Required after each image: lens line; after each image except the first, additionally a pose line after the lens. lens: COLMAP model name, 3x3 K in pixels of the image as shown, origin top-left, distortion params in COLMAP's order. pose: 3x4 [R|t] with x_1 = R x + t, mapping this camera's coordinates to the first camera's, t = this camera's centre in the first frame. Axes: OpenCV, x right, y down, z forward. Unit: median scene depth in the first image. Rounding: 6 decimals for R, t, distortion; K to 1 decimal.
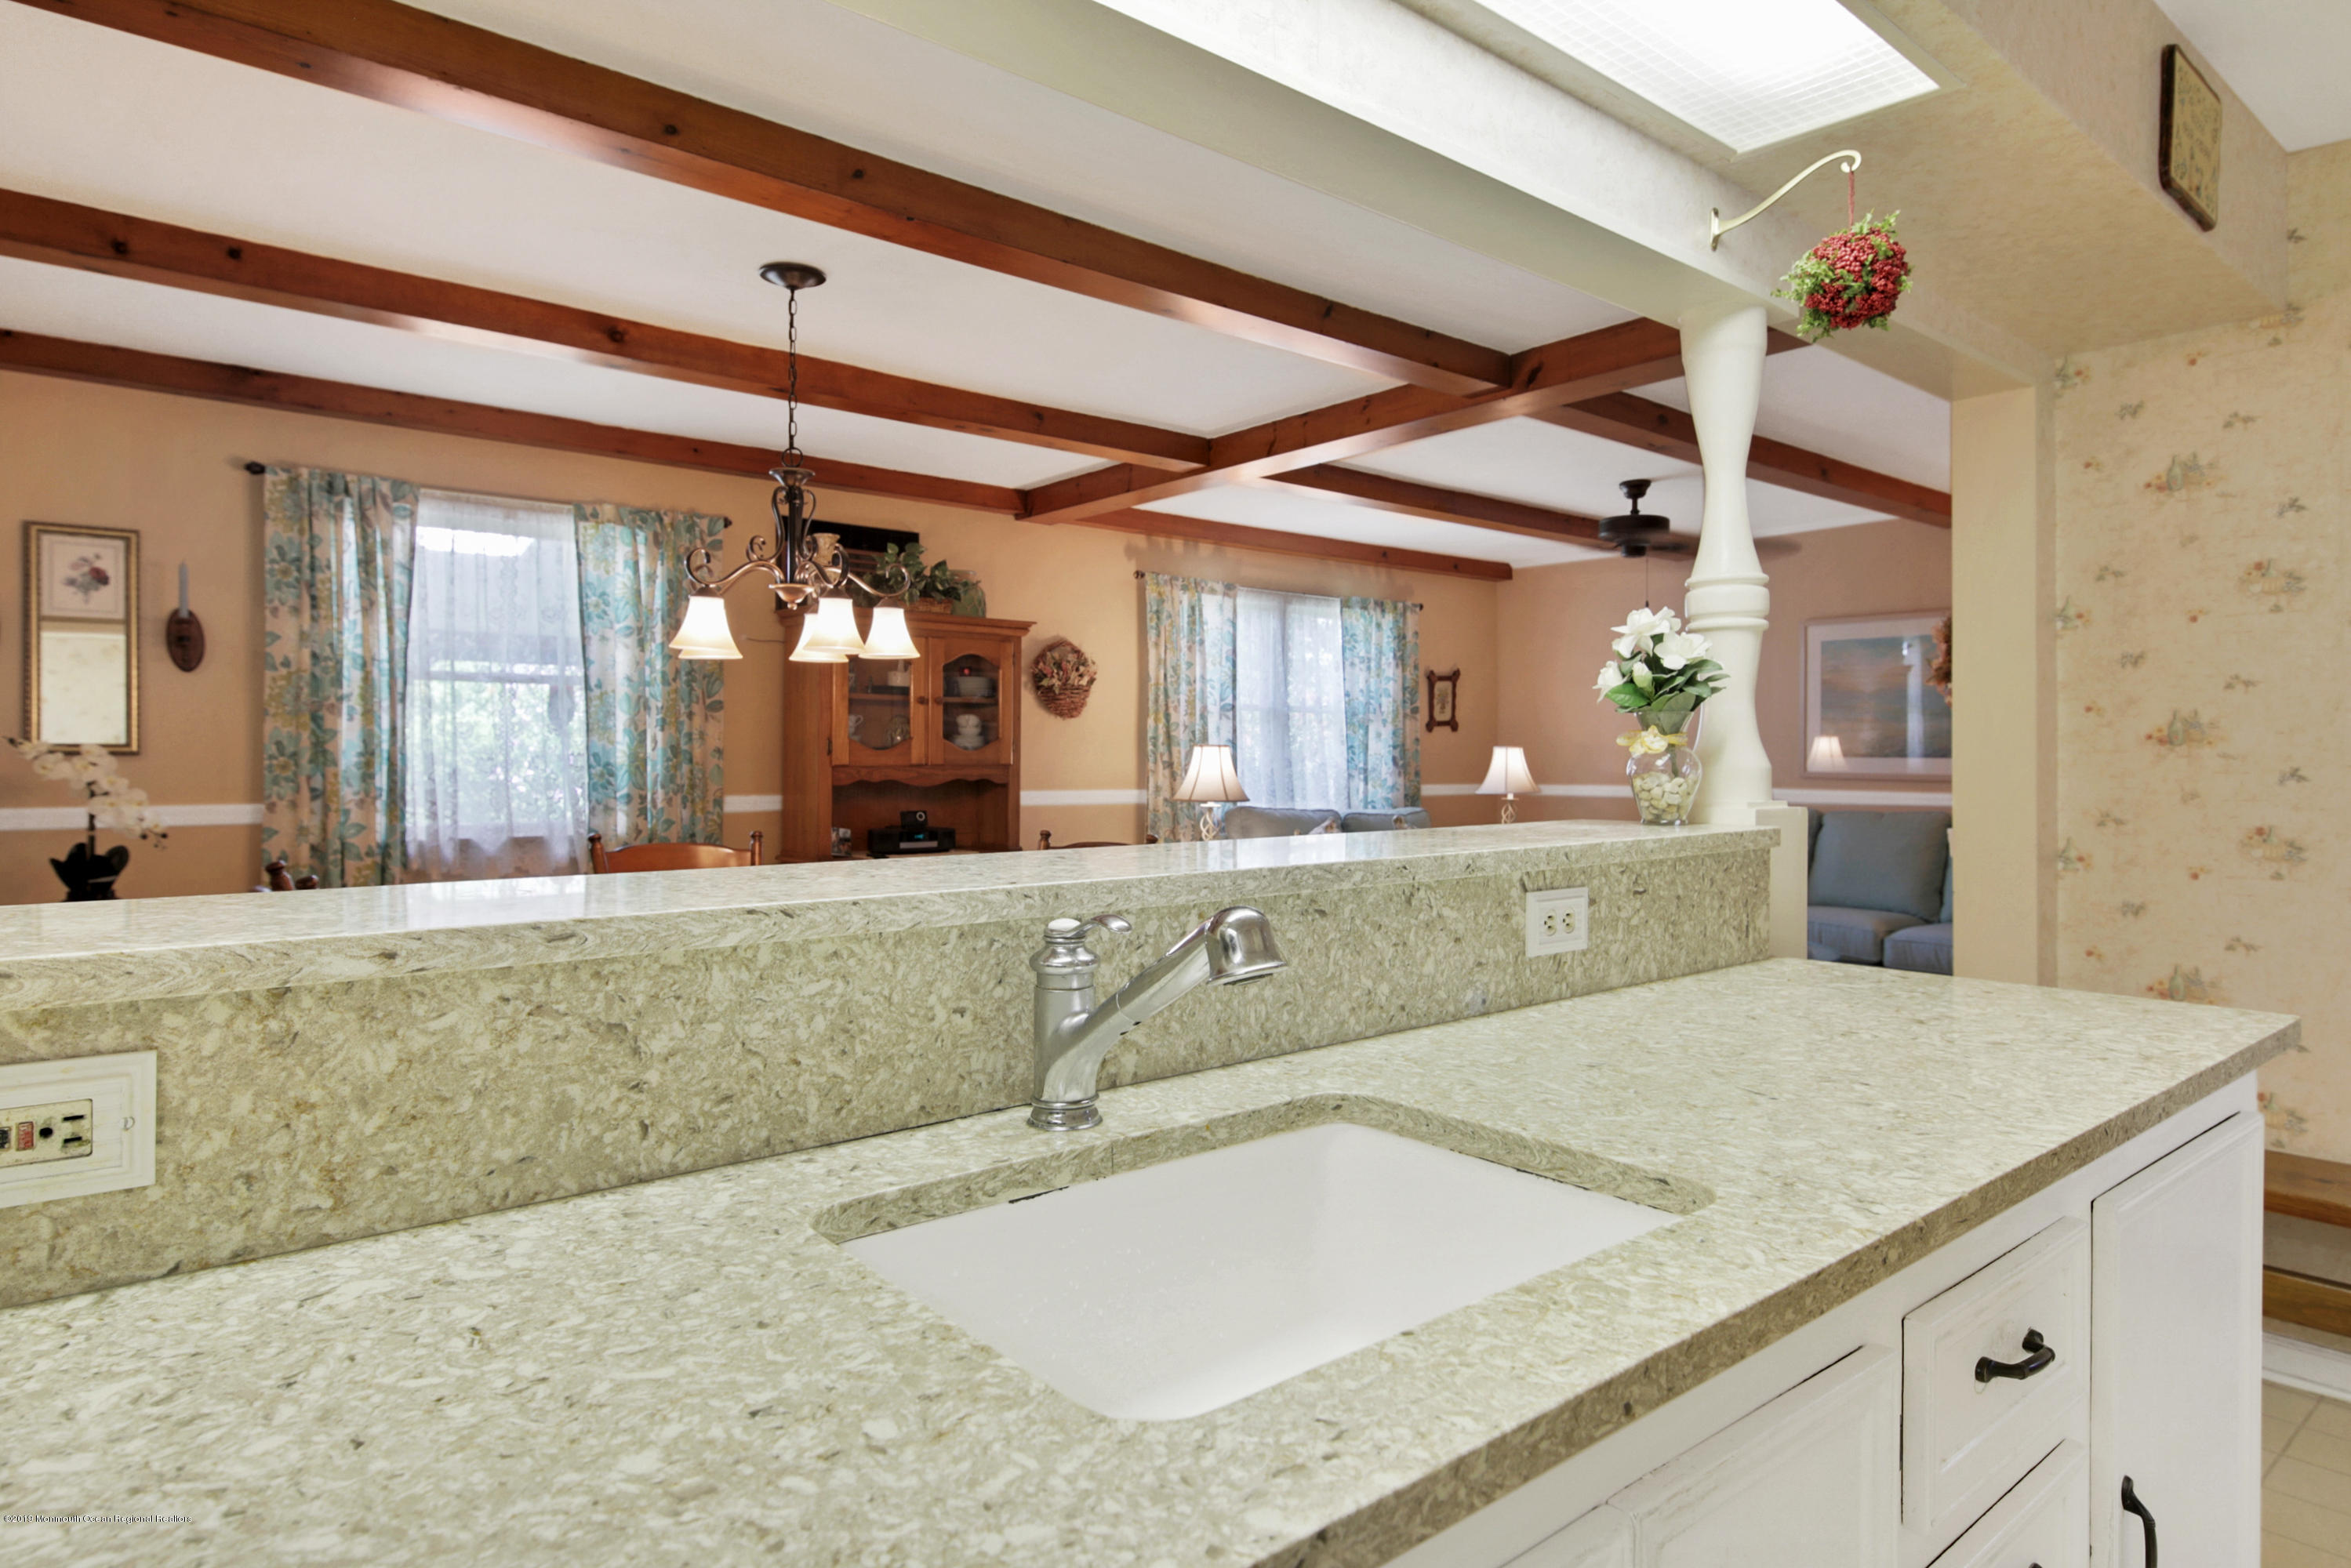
lens RADIAL K [[1295.9, 0, 1173.8], [0, 1295.9, 776.9], [0, 0, 1]] dist [0.006287, -0.000025]
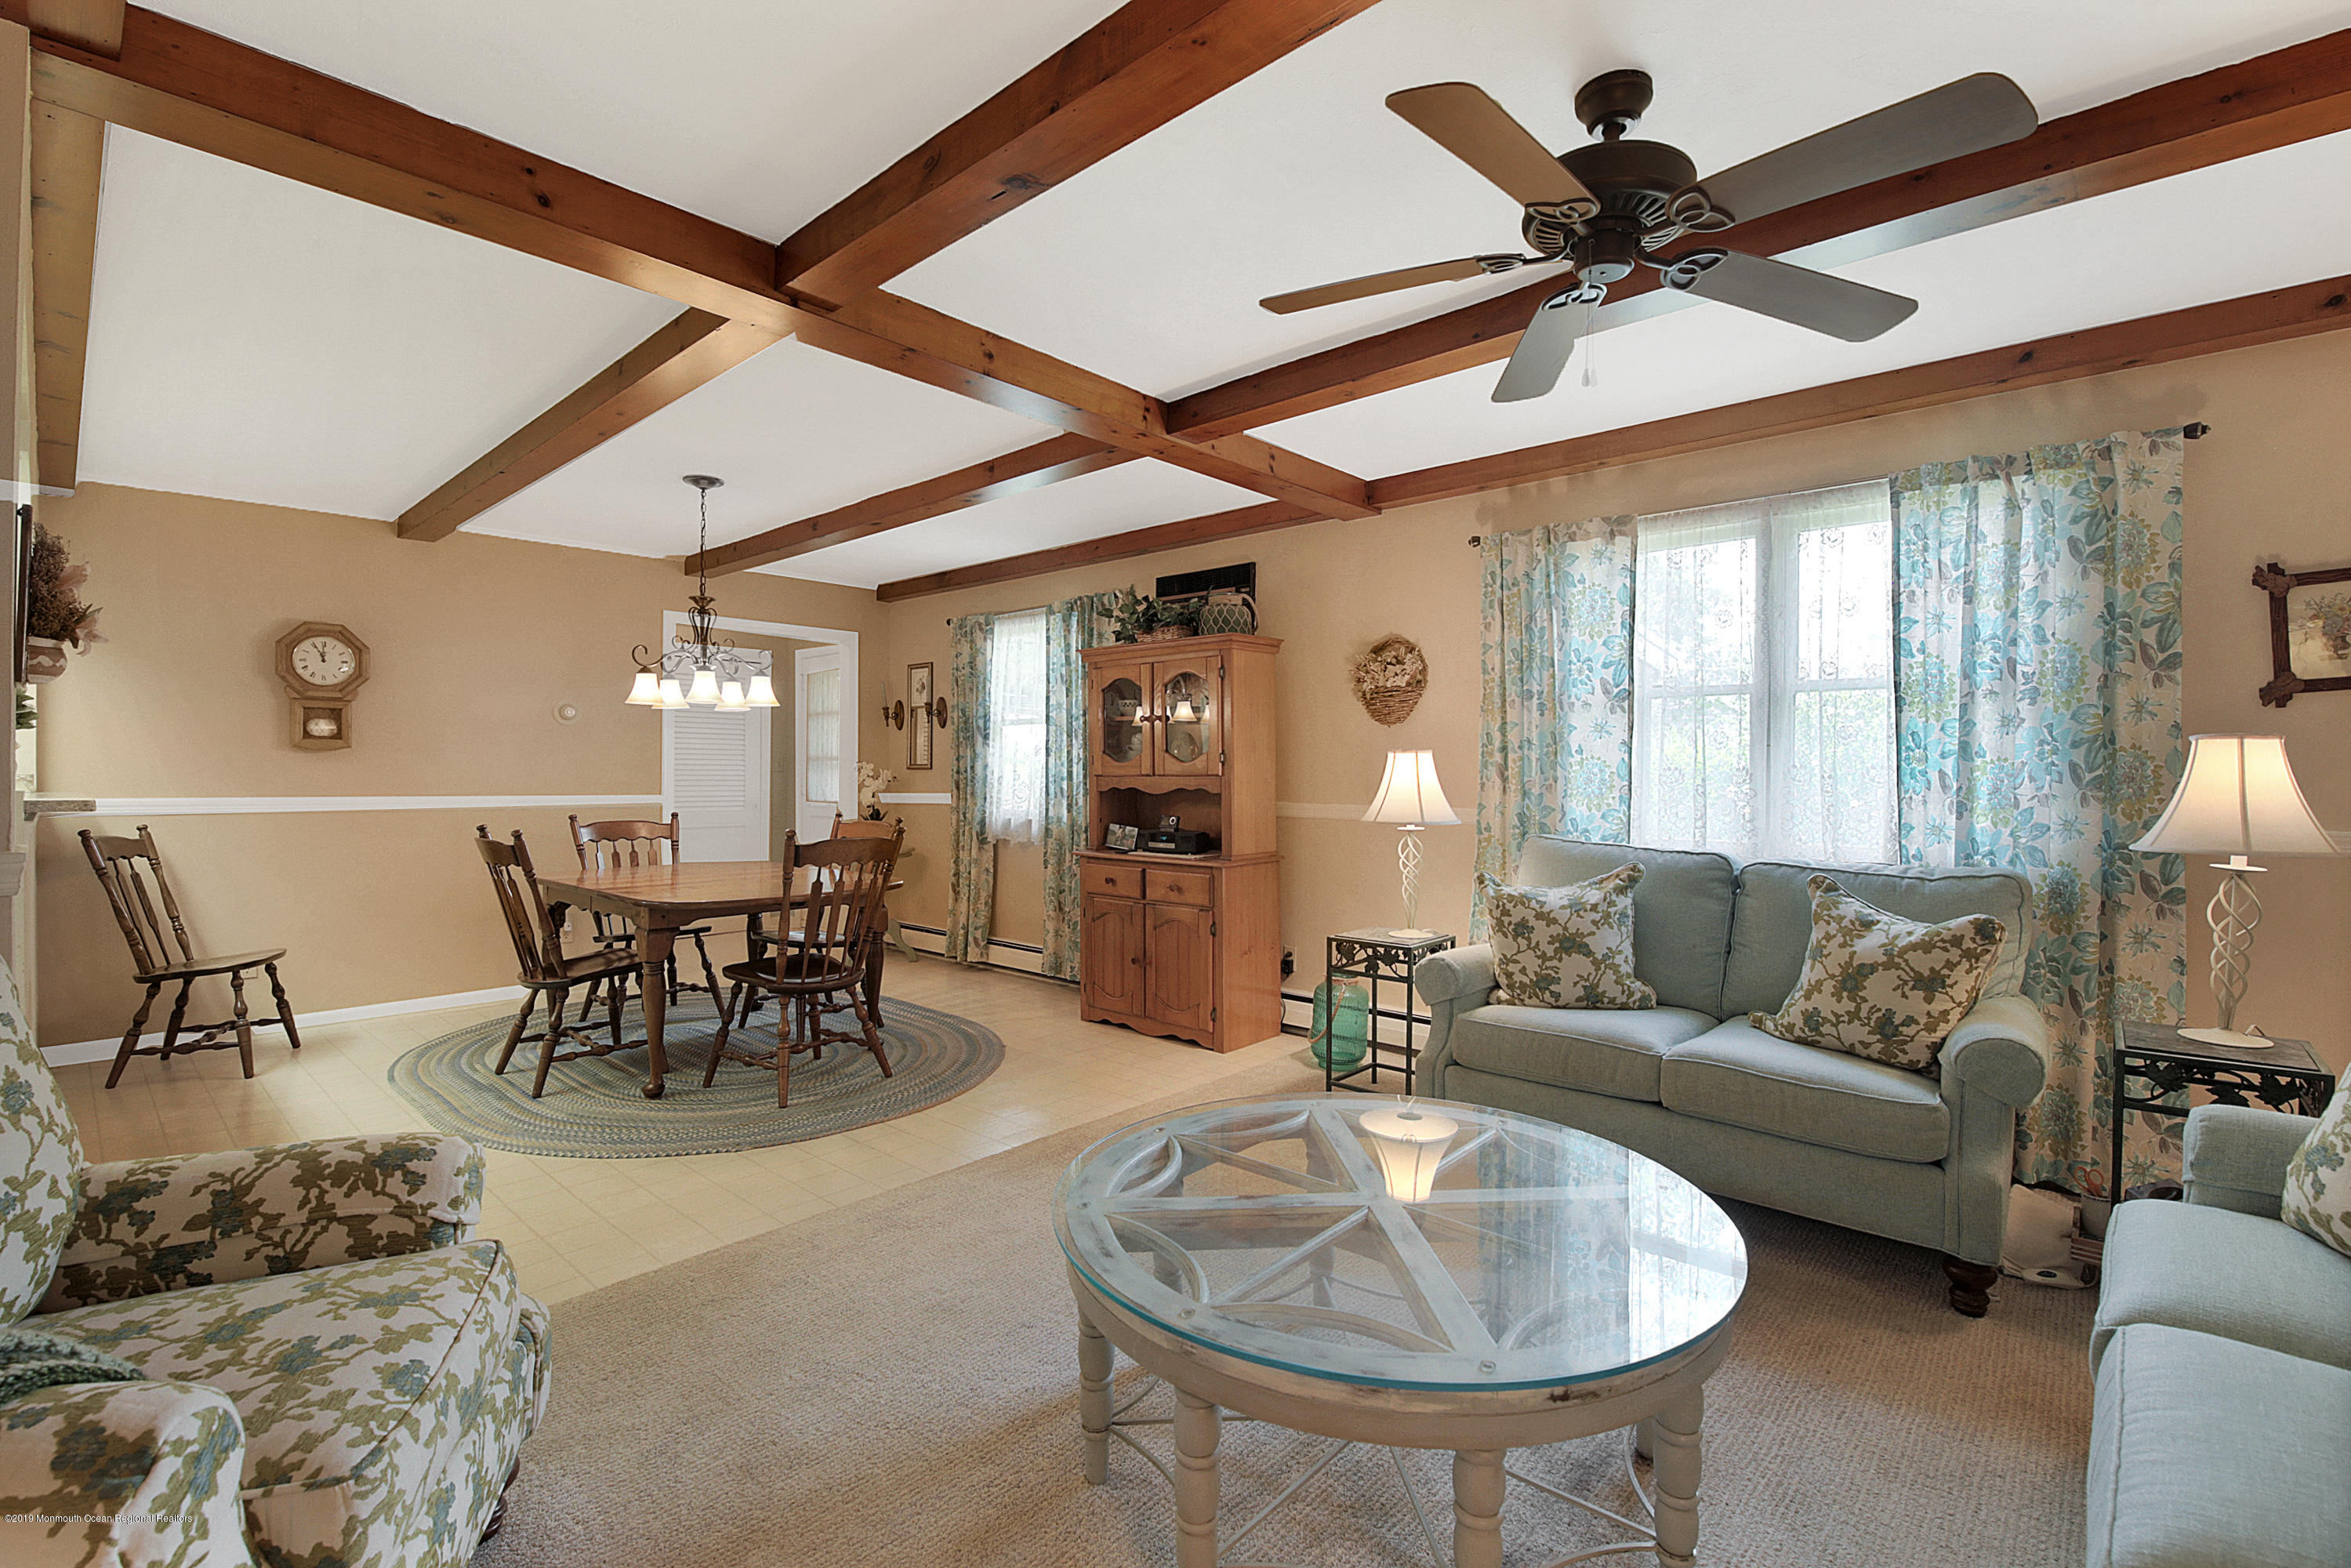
lens RADIAL K [[1058.3, 0, 1169.3], [0, 1058.3, 774.6], [0, 0, 1]] dist [-0.012255, -0.004841]
pose [[0.137494, 0.002860, -0.990498, 0.522545], [-0.012658, 0.999919, 0.001130, -0.007702], [0.990422, 0.012382, 0.137519, 0.624515]]
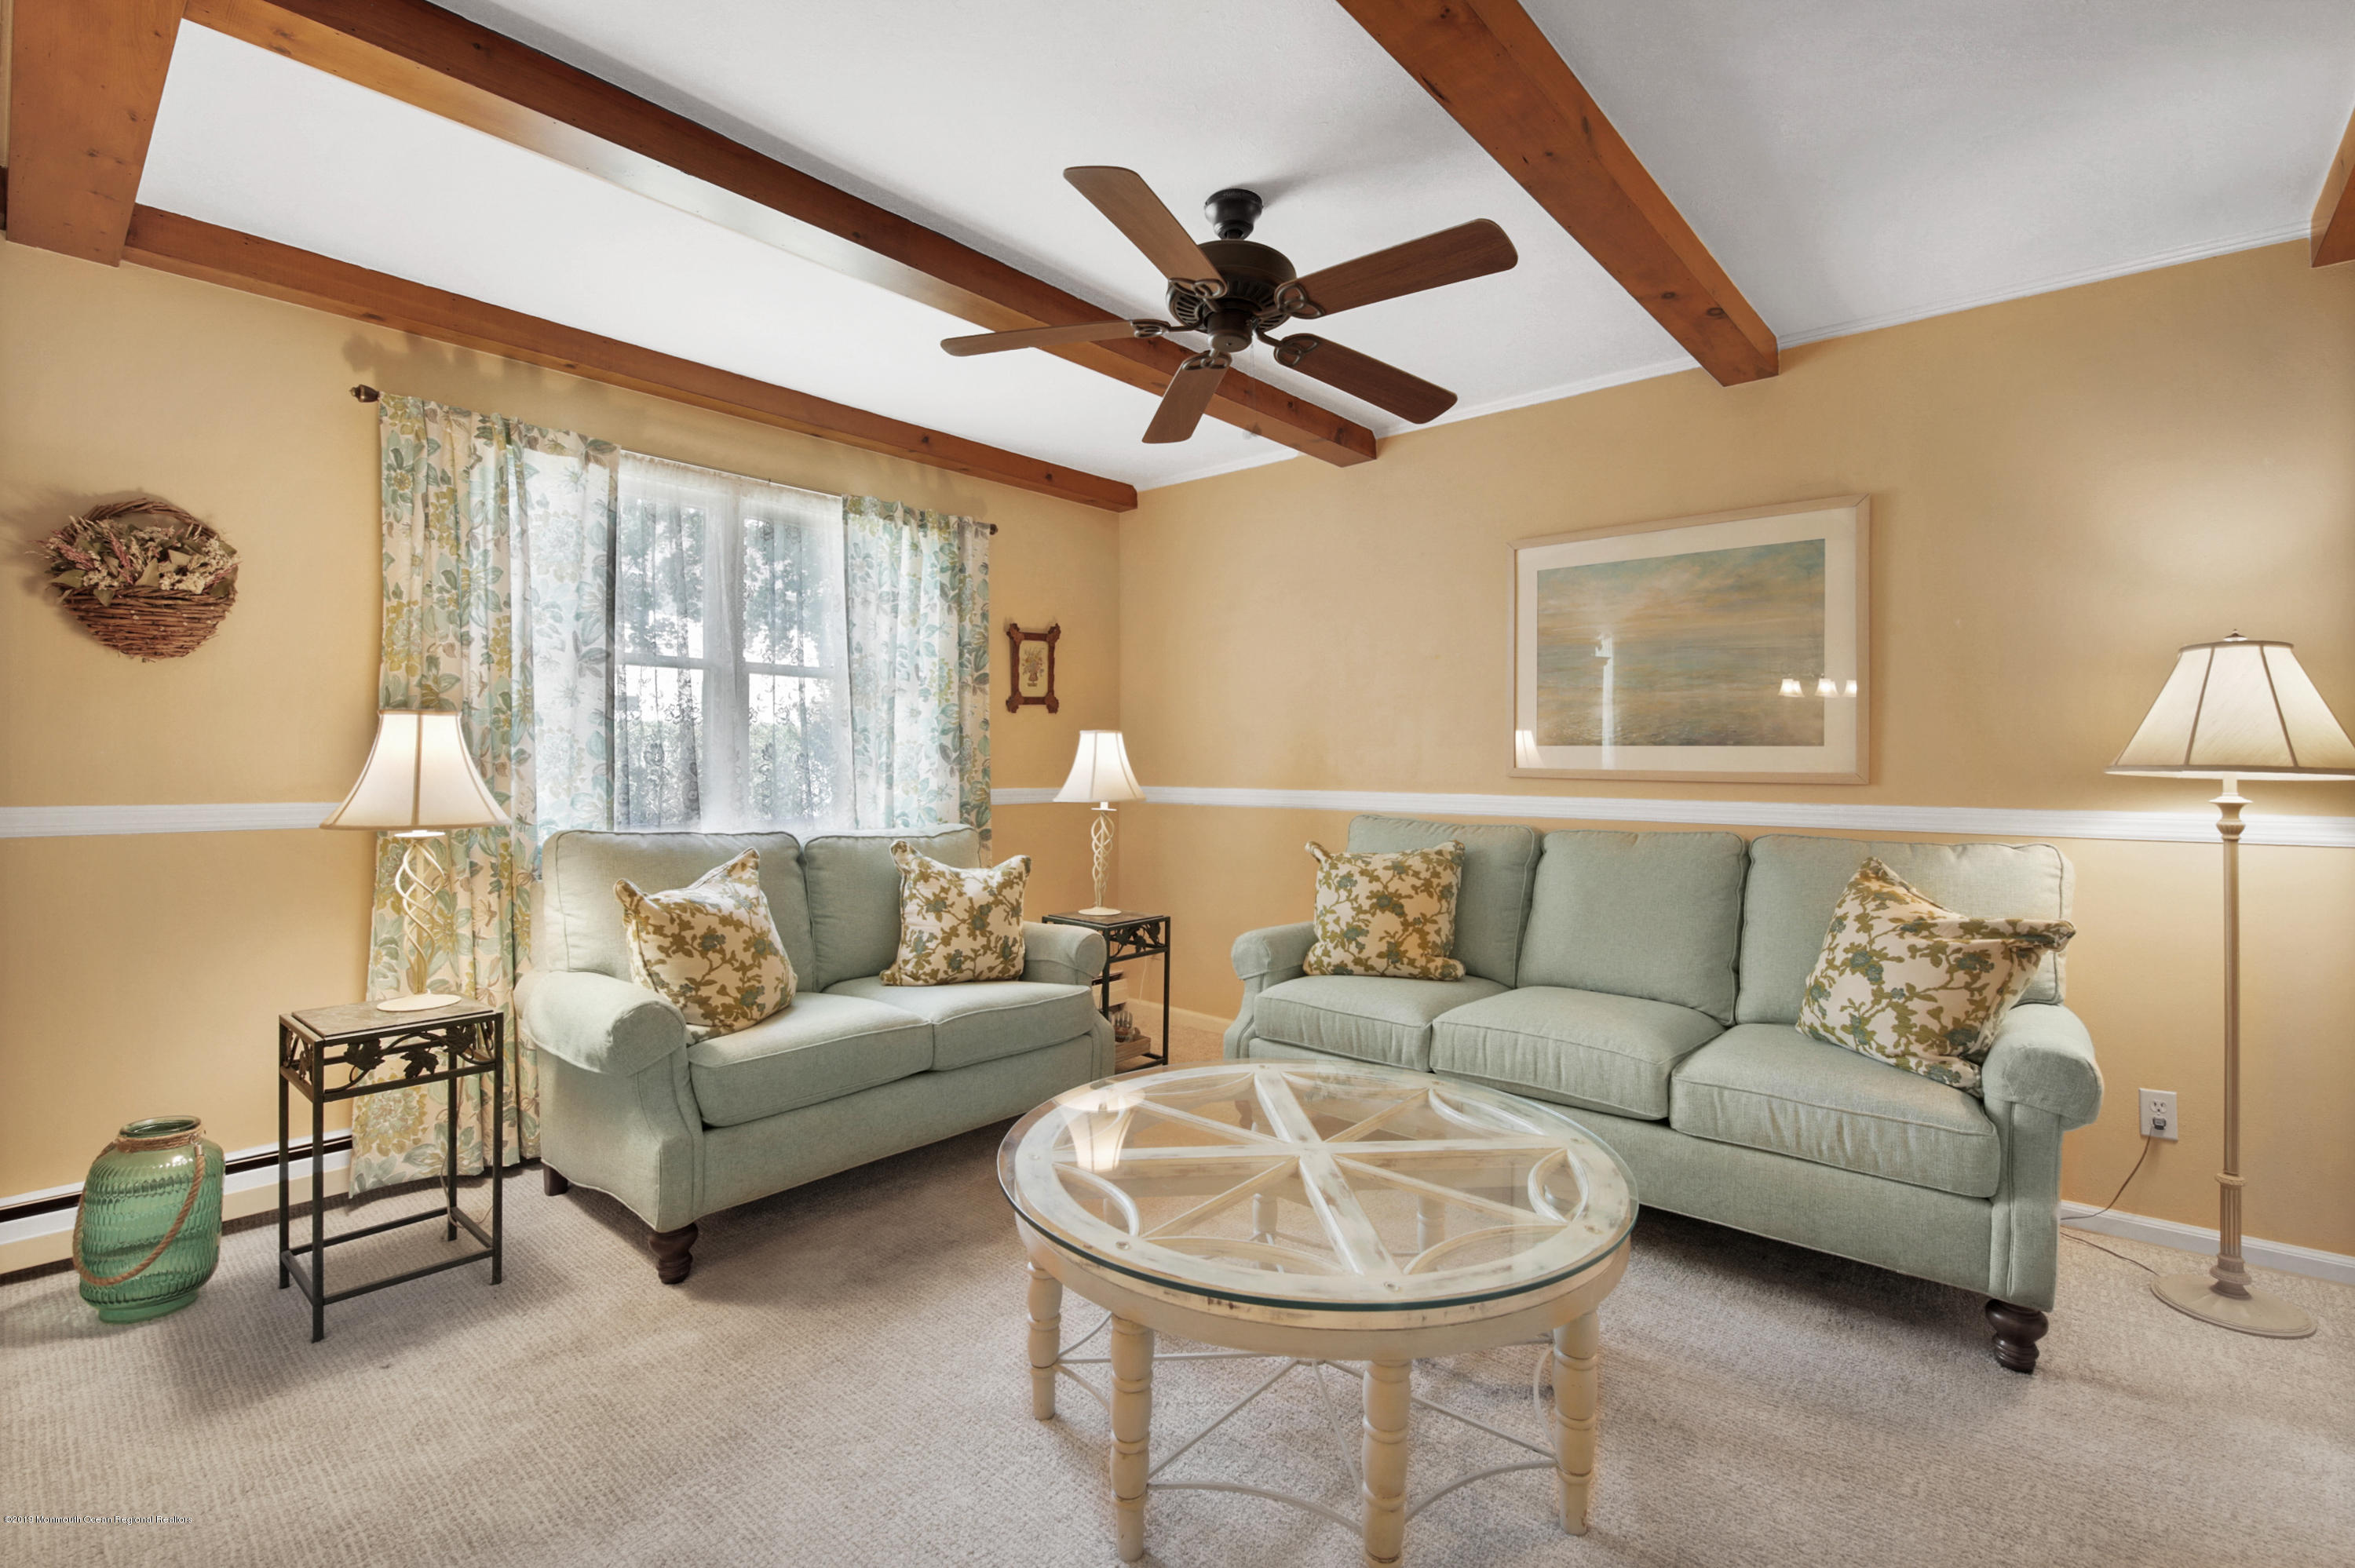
lens RADIAL K [[1059.9, 0, 1177.5], [0, 1059.9, 768.4], [0, 0, 1]] dist [-0.012255, -0.004841]
pose [[0.983430, 0.005429, 0.181207, 0.193835], [-0.004797, 0.999981, -0.003930, -0.002448], [-0.181225, 0.002995, 0.983437, 0.448922]]
